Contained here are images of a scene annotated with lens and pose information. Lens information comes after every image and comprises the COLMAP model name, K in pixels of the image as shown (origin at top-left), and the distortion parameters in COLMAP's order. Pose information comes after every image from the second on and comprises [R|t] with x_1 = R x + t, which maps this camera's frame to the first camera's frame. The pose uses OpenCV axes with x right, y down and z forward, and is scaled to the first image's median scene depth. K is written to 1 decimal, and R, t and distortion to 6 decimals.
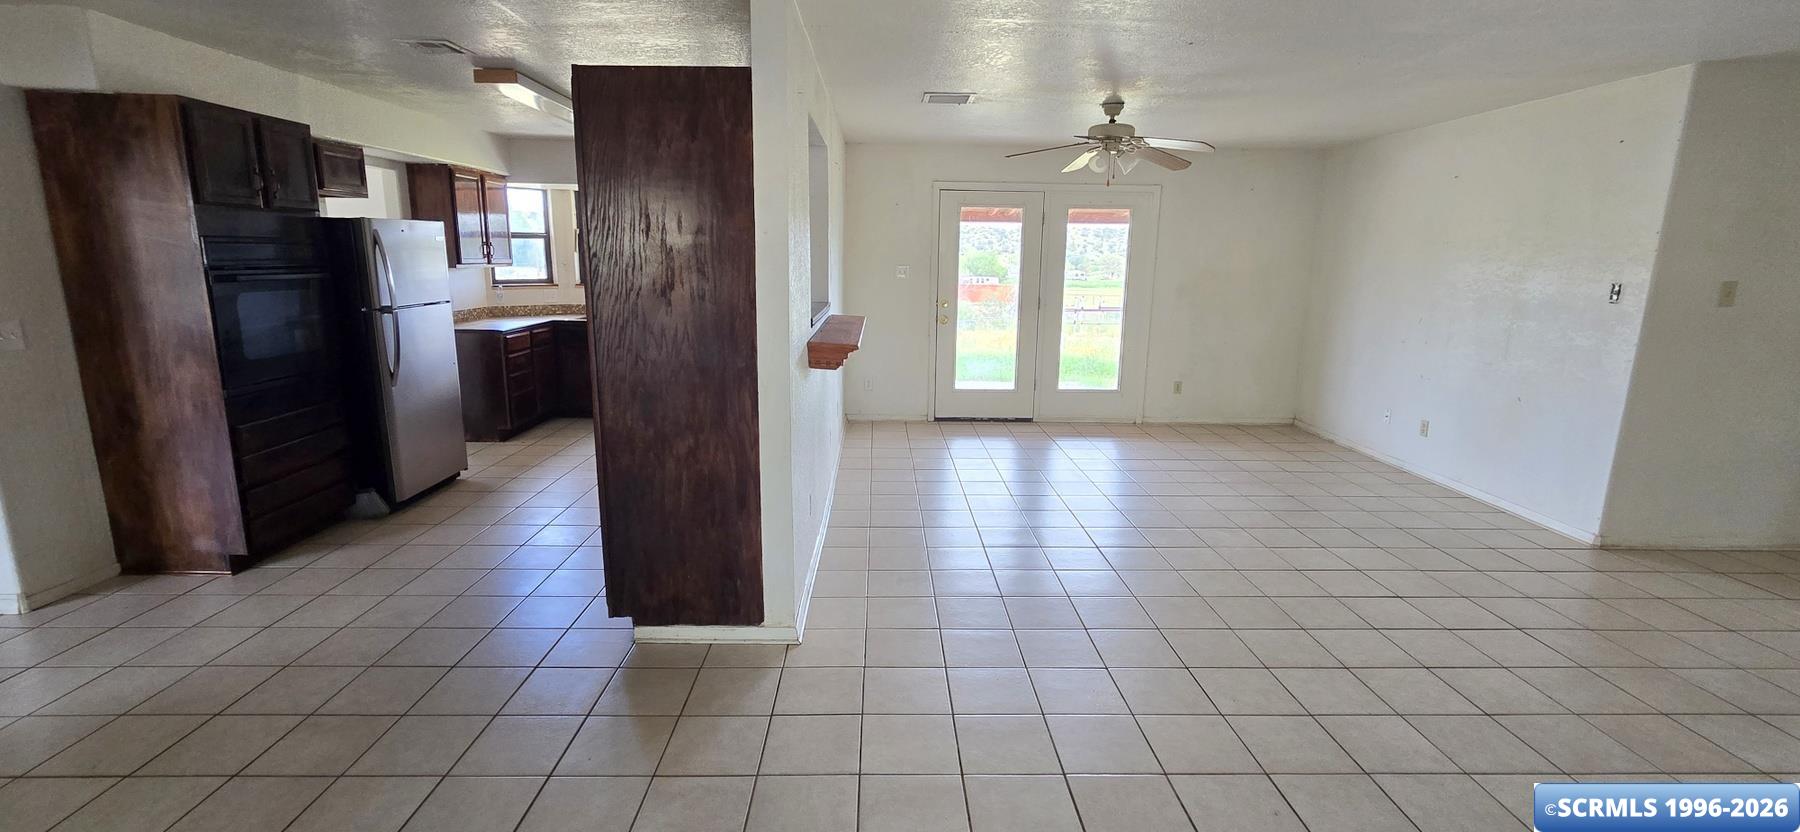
lens RADIAL K [[772.5, 0, 895.6], [0, 772.5, 411.3], [0, 0, 1]] dist [-0.000578, 0.000371]
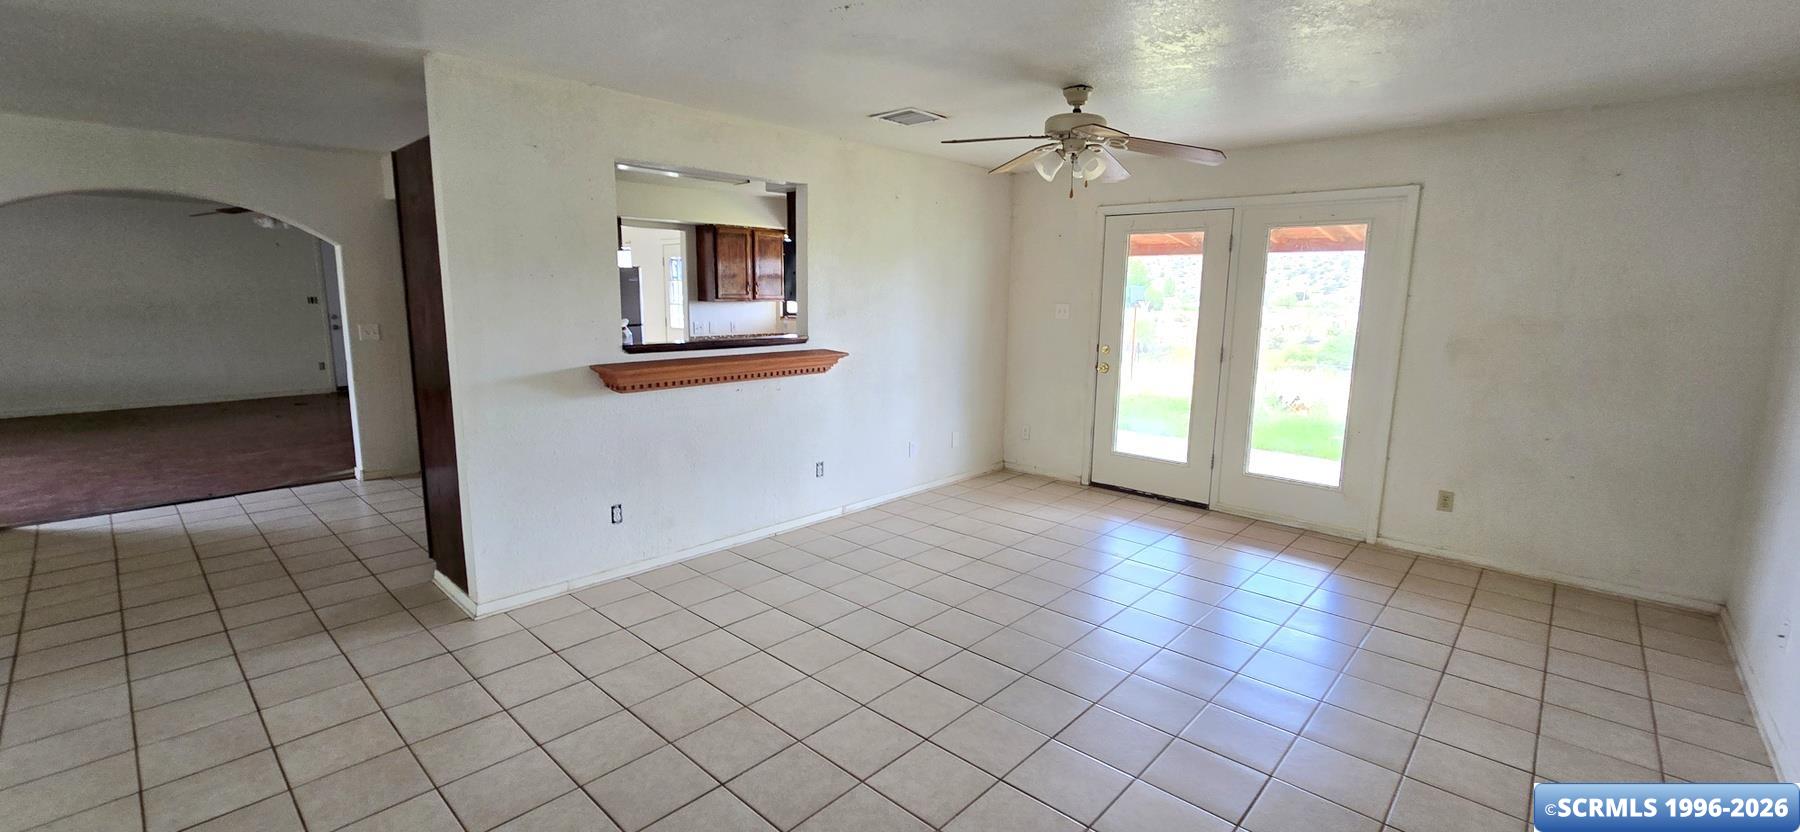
lens RADIAL K [[740.5, 0, 891.3], [0, 740.5, 412.0], [0, 0, 1]] dist [0.001067, -0.000039]
pose [[0.719260, 0.109545, -0.686050, 0.490462], [-0.141145, 0.989938, 0.010092, -0.049719], [0.680252, 0.089574, 0.727484, 0.275951]]
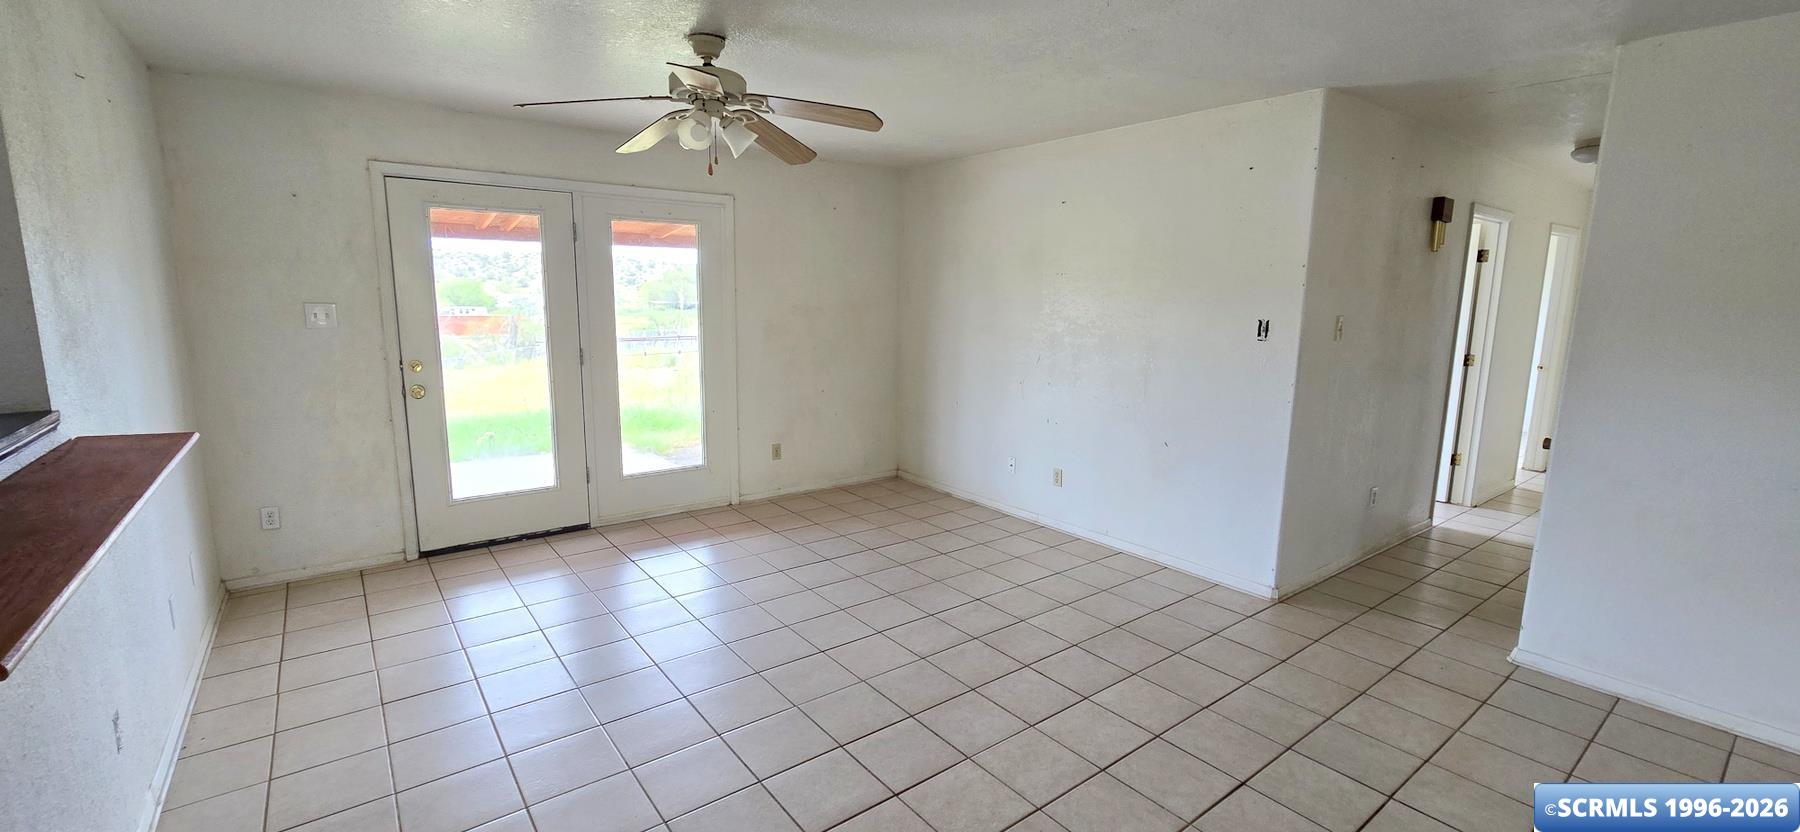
lens RADIAL K [[744.4, 0, 900.5], [0, 744.4, 411.5], [0, 0, 1]] dist [-0.004109, -0.000186]
pose [[0.805082, -0.096763, 0.585218, 0.026550], [0.113485, 0.993506, 0.008150, -0.070235], [-0.582206, 0.059852, 0.810835, 0.333279]]
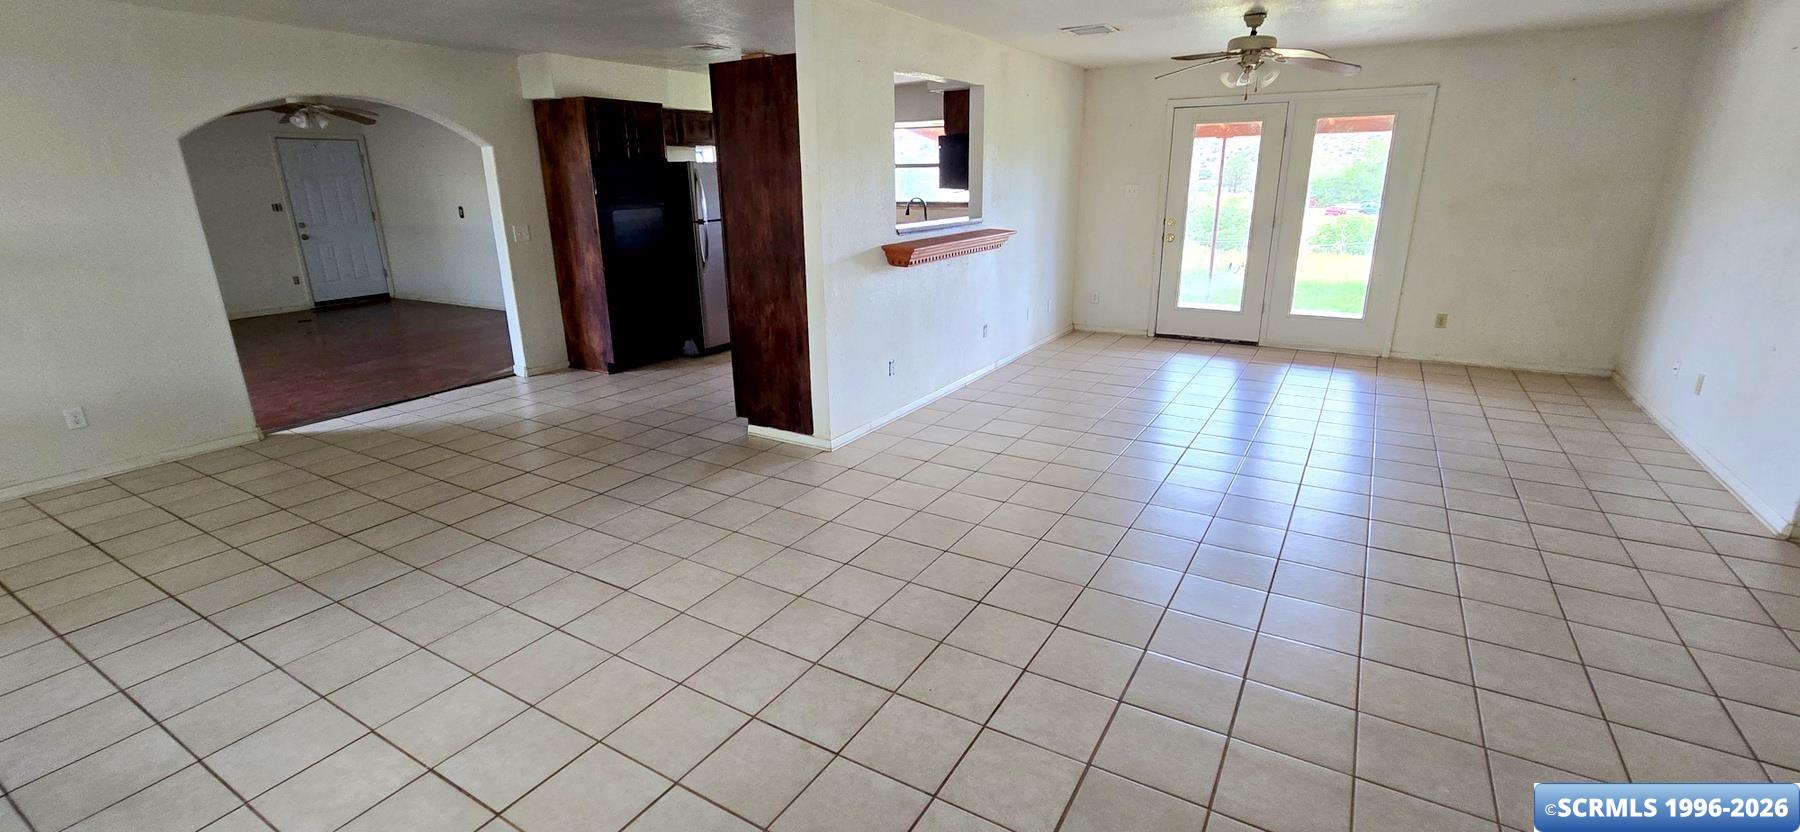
lens RADIAL K [[772.5, 0, 895.6], [0, 772.5, 411.3], [0, 0, 1]] dist [-0.000578, 0.000371]
pose [[0.844501, 0.131540, -0.519148, 0.341989], [-0.081568, 0.989650, 0.118068, 0.019396], [0.529305, -0.057363, 0.846490, -0.082035]]
